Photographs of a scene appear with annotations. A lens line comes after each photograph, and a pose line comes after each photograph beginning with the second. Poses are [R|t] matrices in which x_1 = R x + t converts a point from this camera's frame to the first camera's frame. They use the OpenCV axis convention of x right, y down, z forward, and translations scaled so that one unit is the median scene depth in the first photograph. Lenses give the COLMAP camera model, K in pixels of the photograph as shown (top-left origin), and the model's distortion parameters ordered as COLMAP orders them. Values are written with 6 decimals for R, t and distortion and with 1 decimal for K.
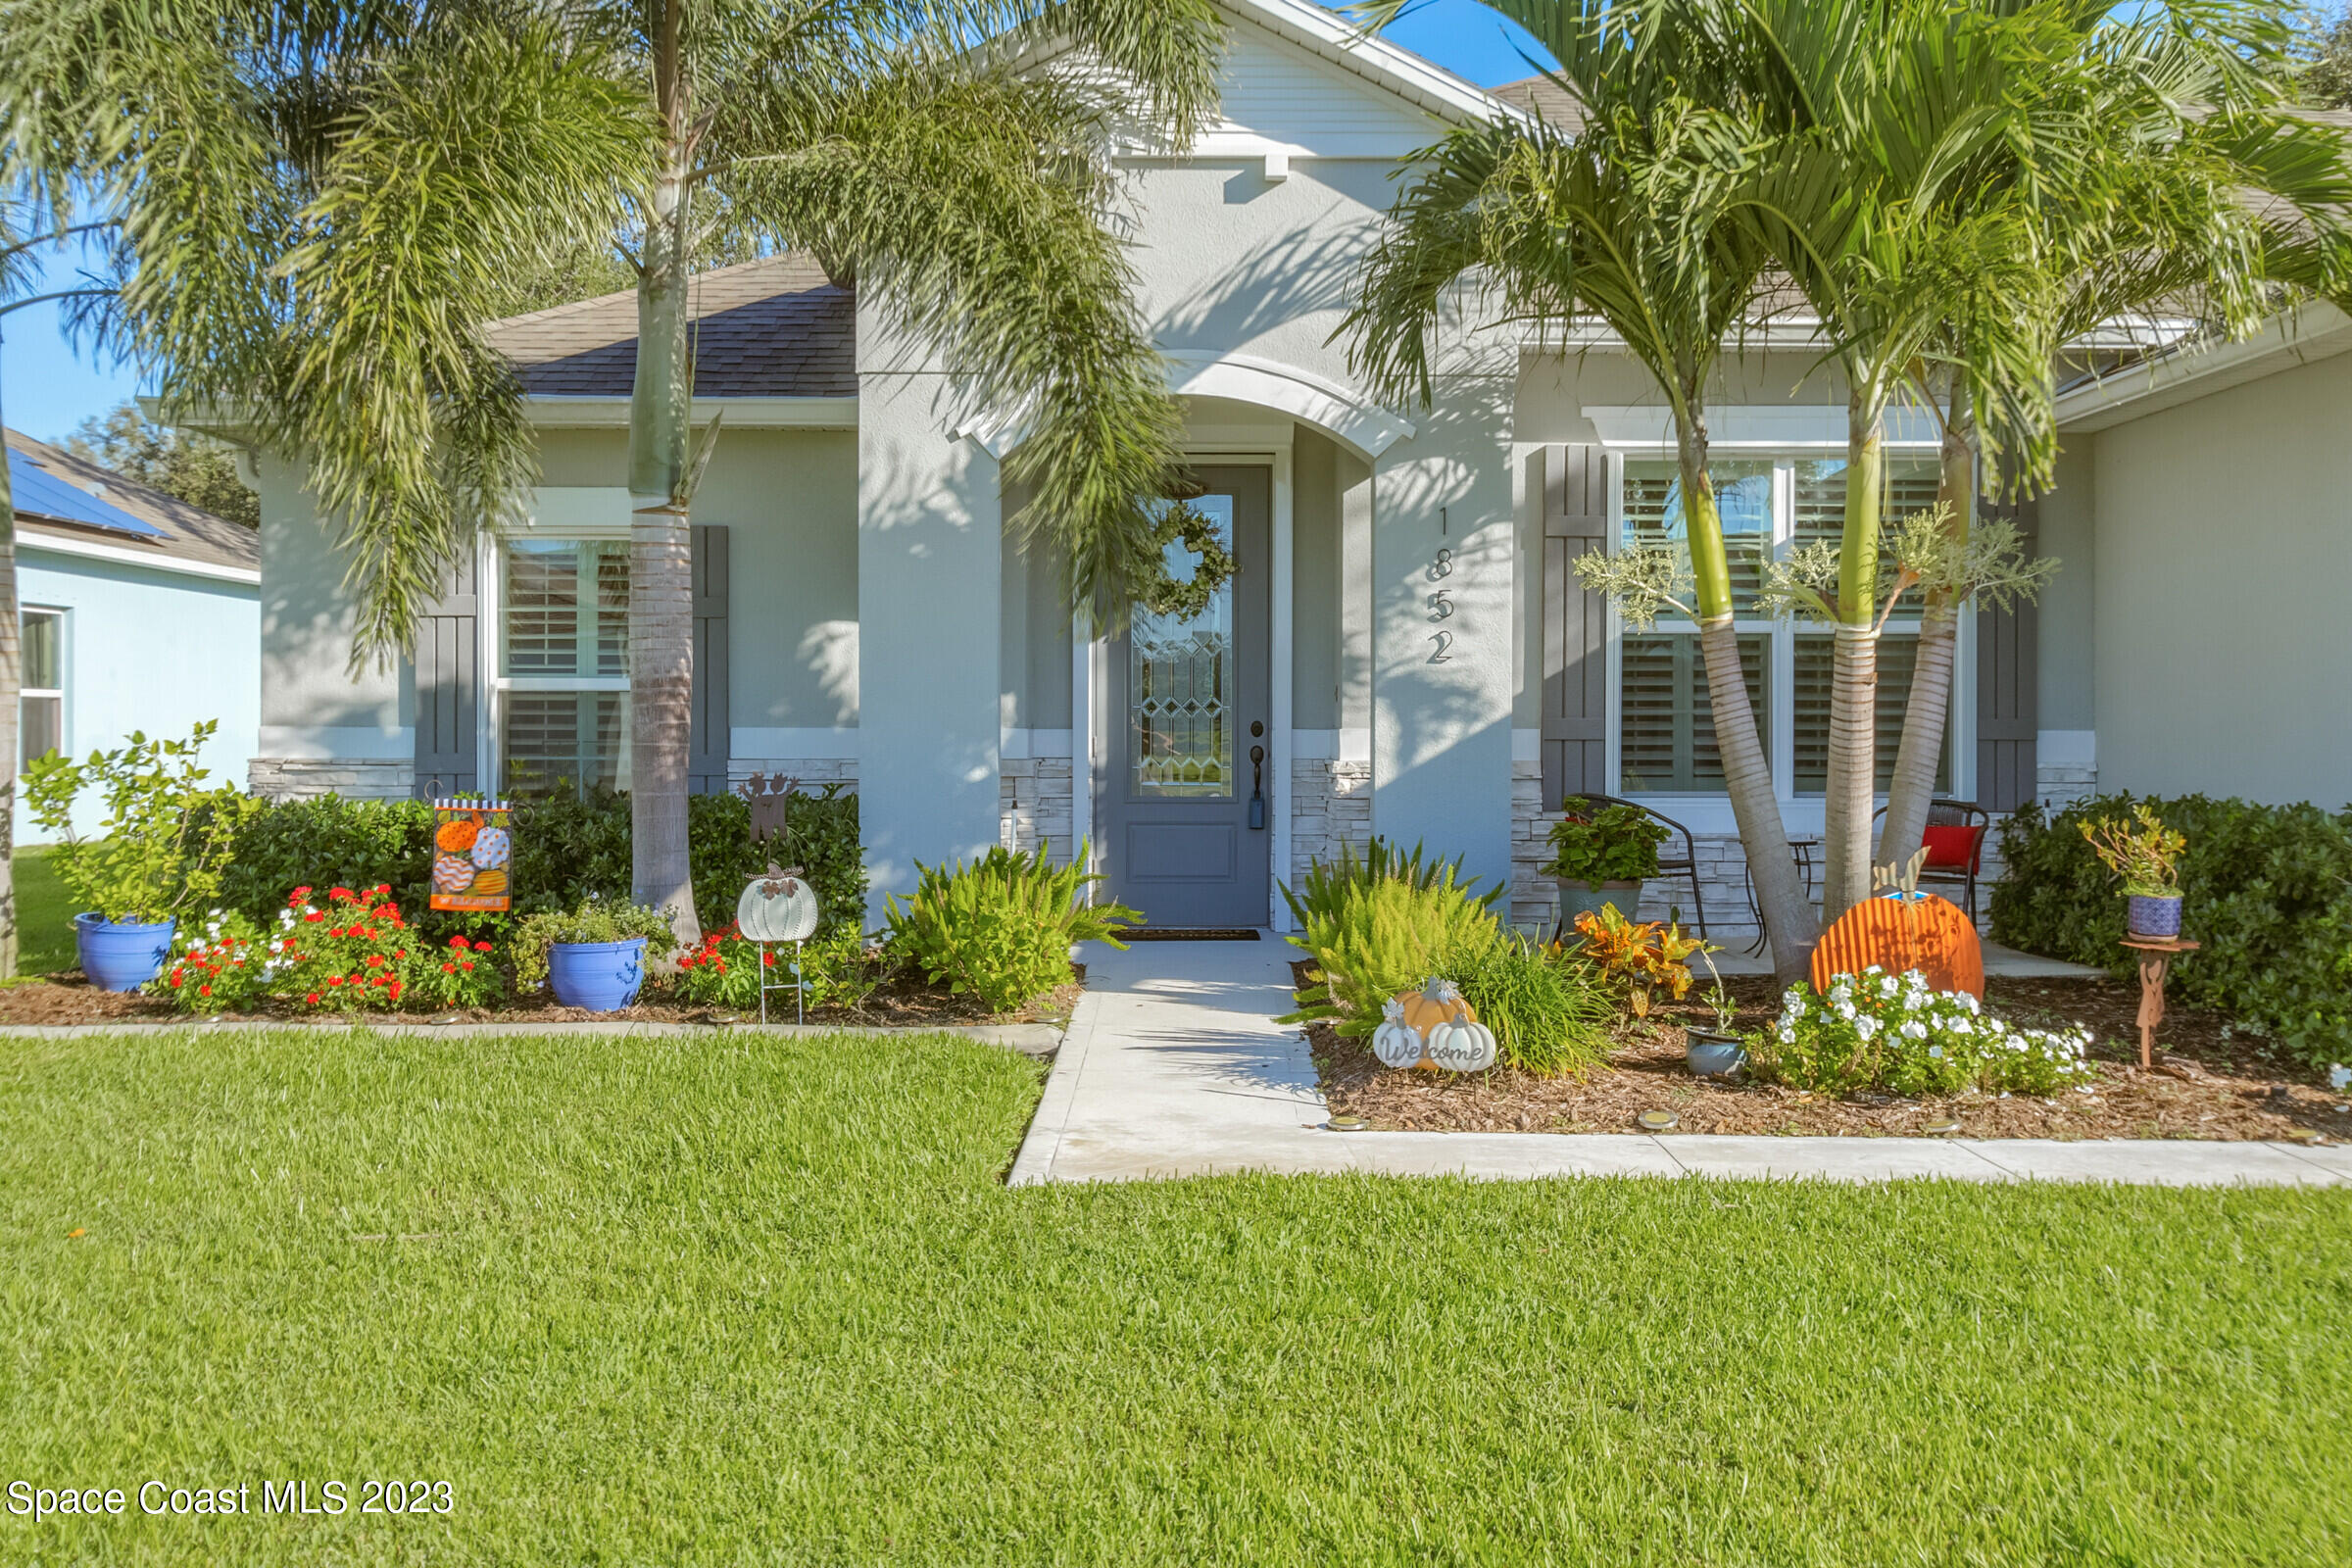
lens RADIAL K [[2370.8, 0, 1171.9], [0, 2370.8, 757.5], [0, 0, 1]] dist [0.023796, 0.000000]
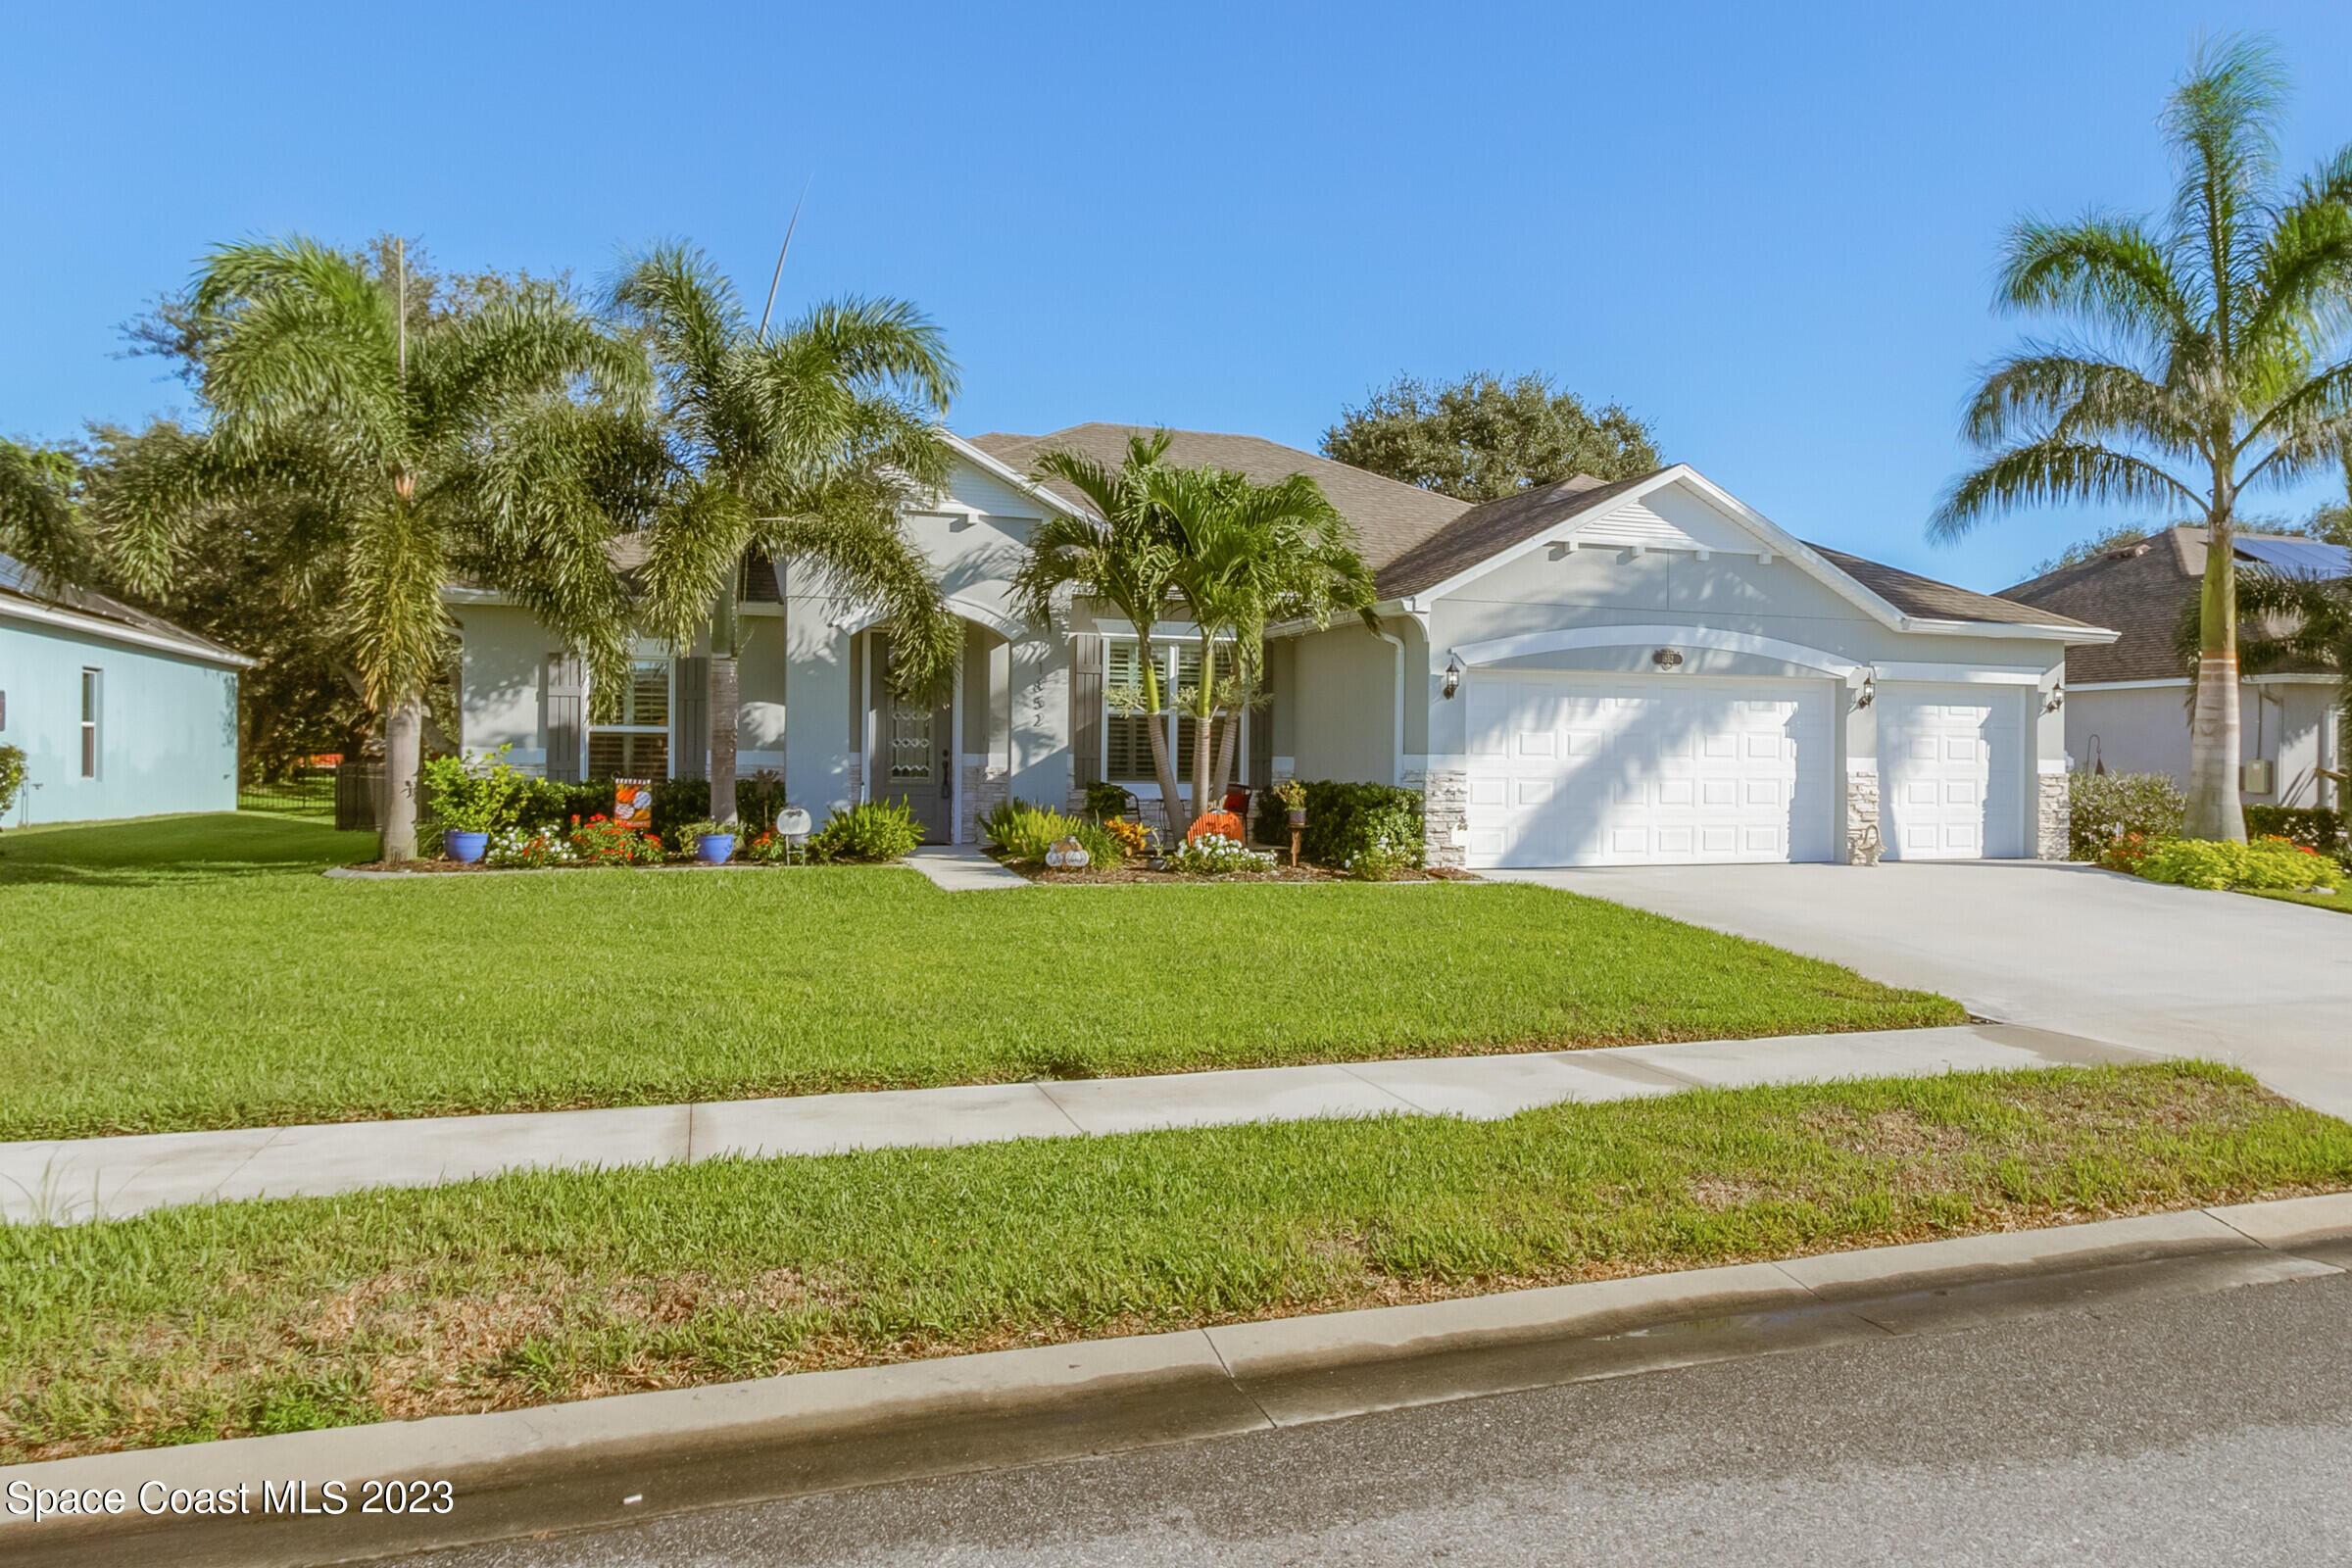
lens RADIAL K [[1258.5, 0, 1156.5], [0, 1258.5, 775.7], [0, 0, 1]] dist [-0.000260, -0.001834]
pose [[0.970112, 0.004775, 0.242612, -0.081982], [-0.006261, 0.999966, 0.005356, 0.004008], [-0.242578, -0.006715, 0.970109, -0.278941]]
